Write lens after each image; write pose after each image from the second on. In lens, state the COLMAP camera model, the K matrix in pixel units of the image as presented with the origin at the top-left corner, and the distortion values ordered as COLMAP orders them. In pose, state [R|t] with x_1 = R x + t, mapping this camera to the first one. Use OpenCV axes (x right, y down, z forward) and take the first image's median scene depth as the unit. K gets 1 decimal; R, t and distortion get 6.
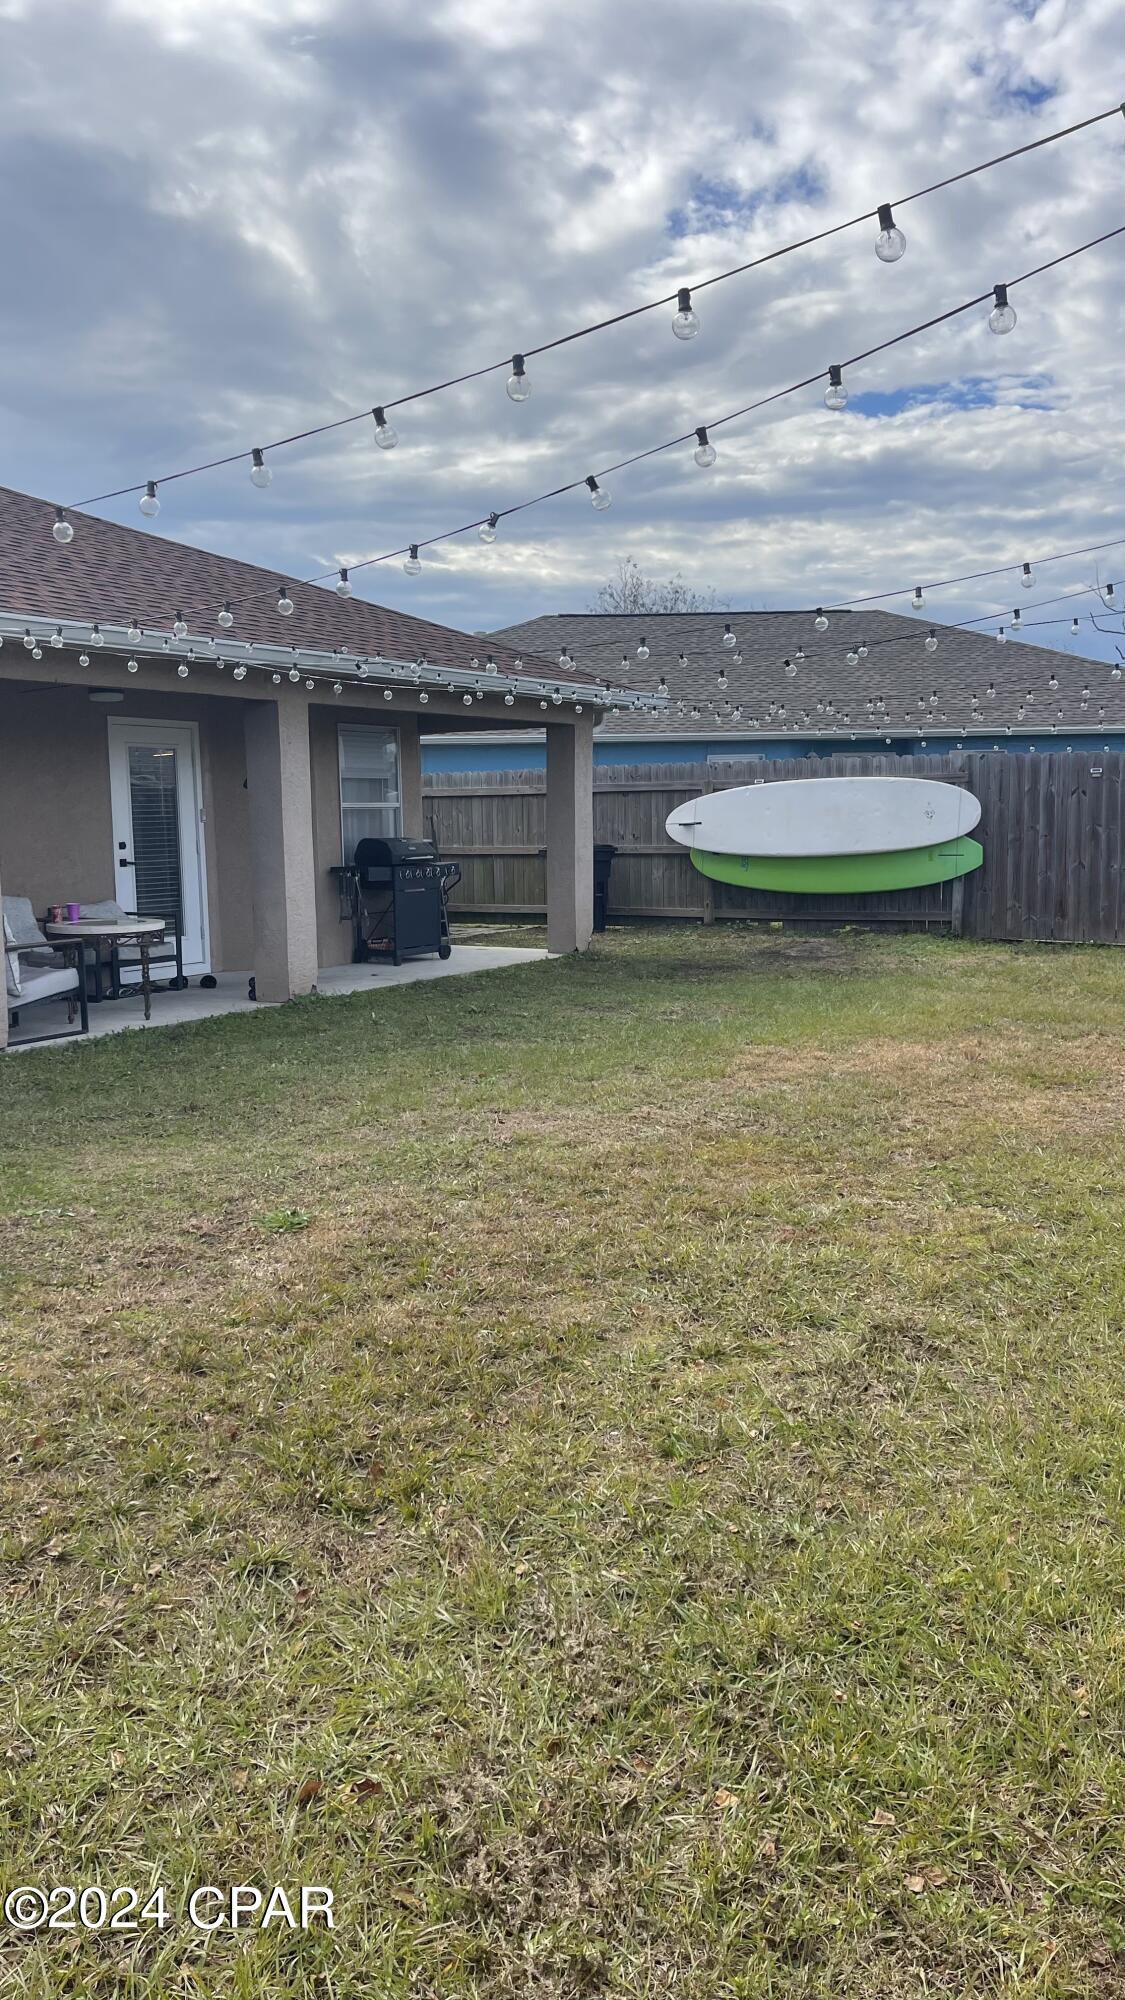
lens RADIAL K [[1506.0, 0, 562.5], [0, 1506.0, 1000.0], [0, 0, 1]] dist [0.030532, 0.000101]
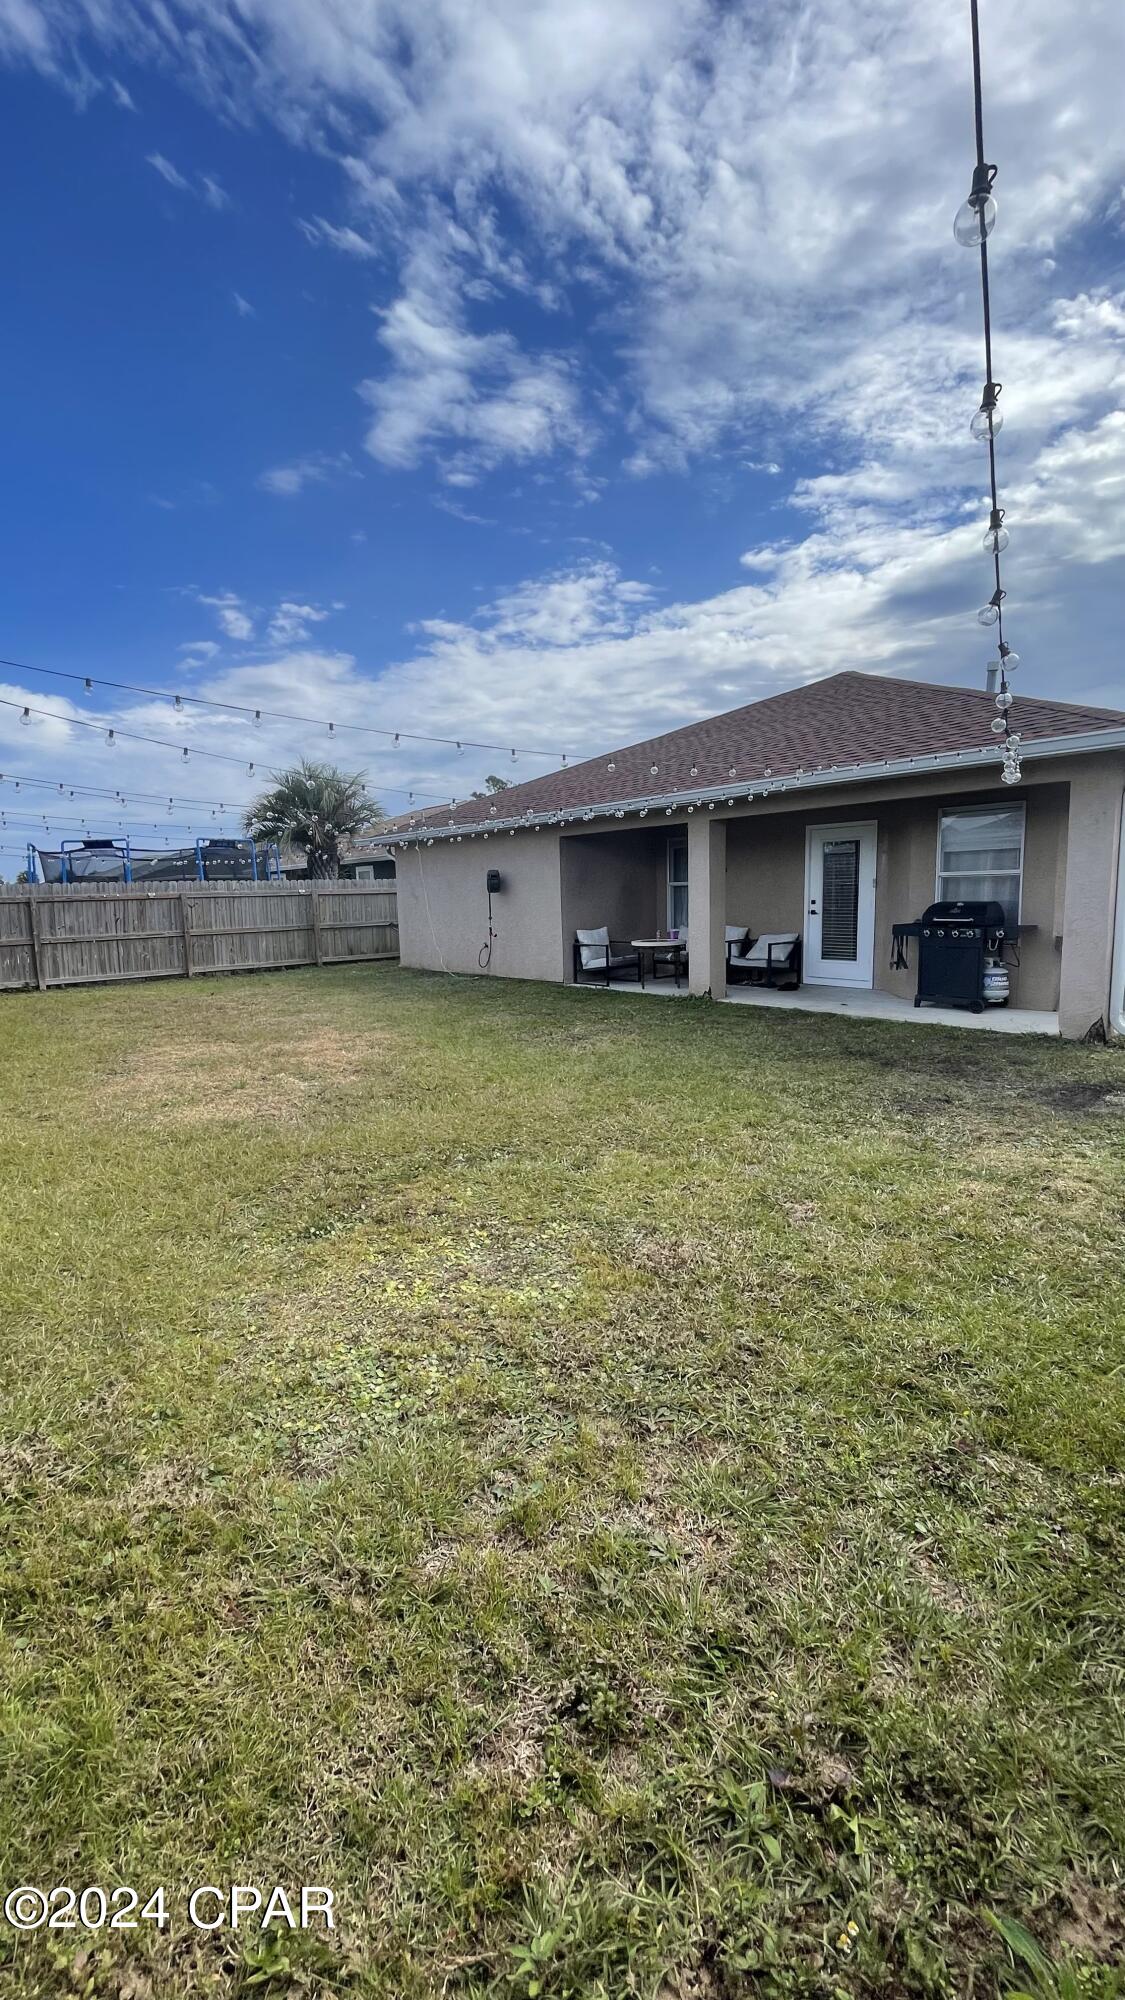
lens RADIAL K [[799.8, 0, 552.4], [0, 799.8, 1002.0], [0, 0, 1]] dist [0.000308, -0.000297]
pose [[-0.289785, 0.151112, -0.945087, 0.684994], [-0.091394, 0.978576, 0.184490, -0.136964], [0.952718, 0.139837, -0.269766, 1.020898]]
